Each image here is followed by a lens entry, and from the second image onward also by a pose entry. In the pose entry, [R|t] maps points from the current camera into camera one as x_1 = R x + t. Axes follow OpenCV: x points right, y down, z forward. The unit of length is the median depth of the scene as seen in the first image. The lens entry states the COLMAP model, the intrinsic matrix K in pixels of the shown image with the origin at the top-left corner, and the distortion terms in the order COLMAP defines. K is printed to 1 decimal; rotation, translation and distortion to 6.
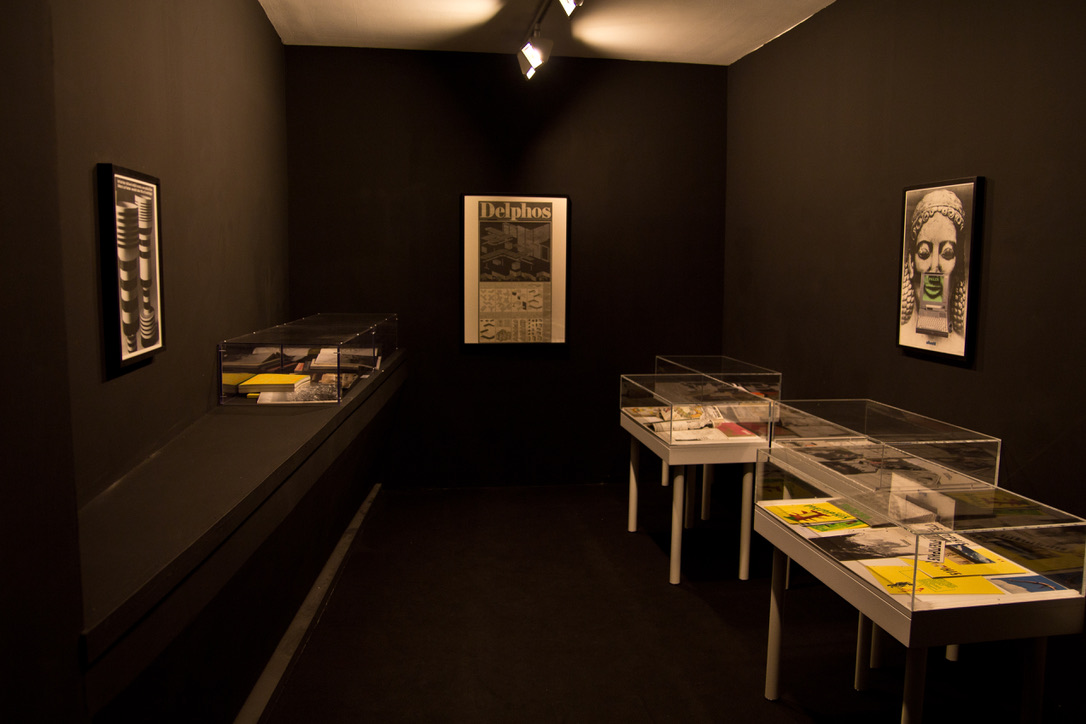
lens RADIAL K [[872.4, 0, 566.7], [0, 872.4, 362.5], [0, 0, 1]] dist [-0.067099, 0.002686]
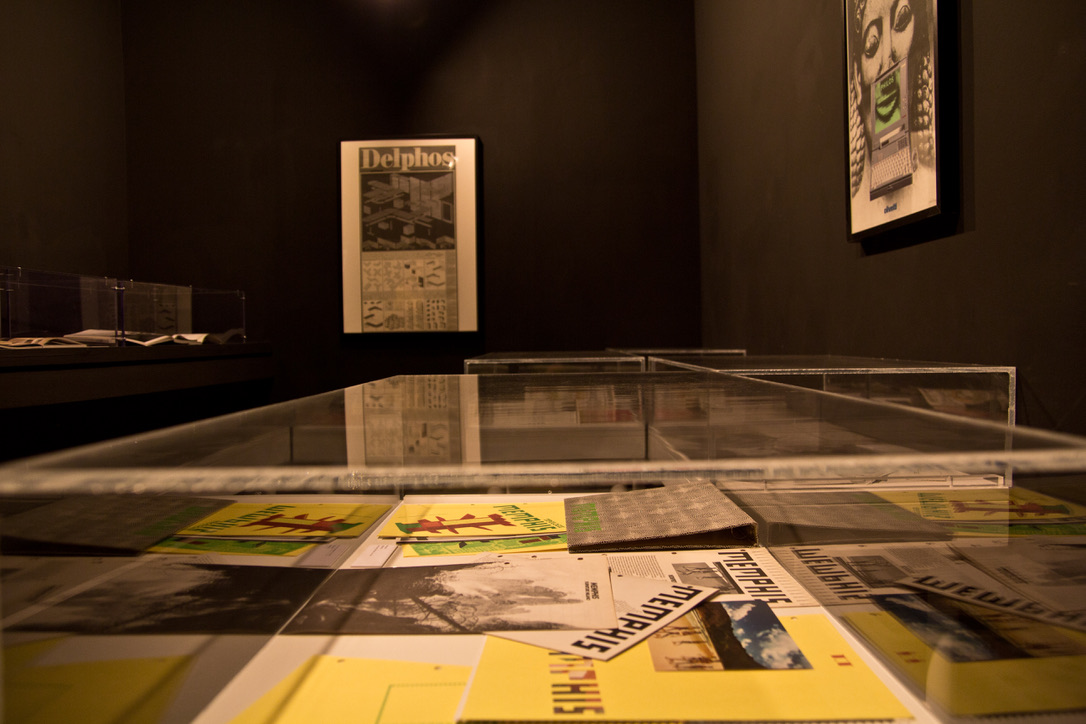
lens RADIAL K [[866.4, 0, 543.0], [0, 866.4, 362.0], [0, 0, 1]] dist [-0.124844, 0.109546]
pose [[0.982202, -0.018171, -0.186947, 0.194995], [0.002452, 0.996465, -0.083972, 0.067215], [0.187812, 0.082019, 0.978774, 0.299673]]
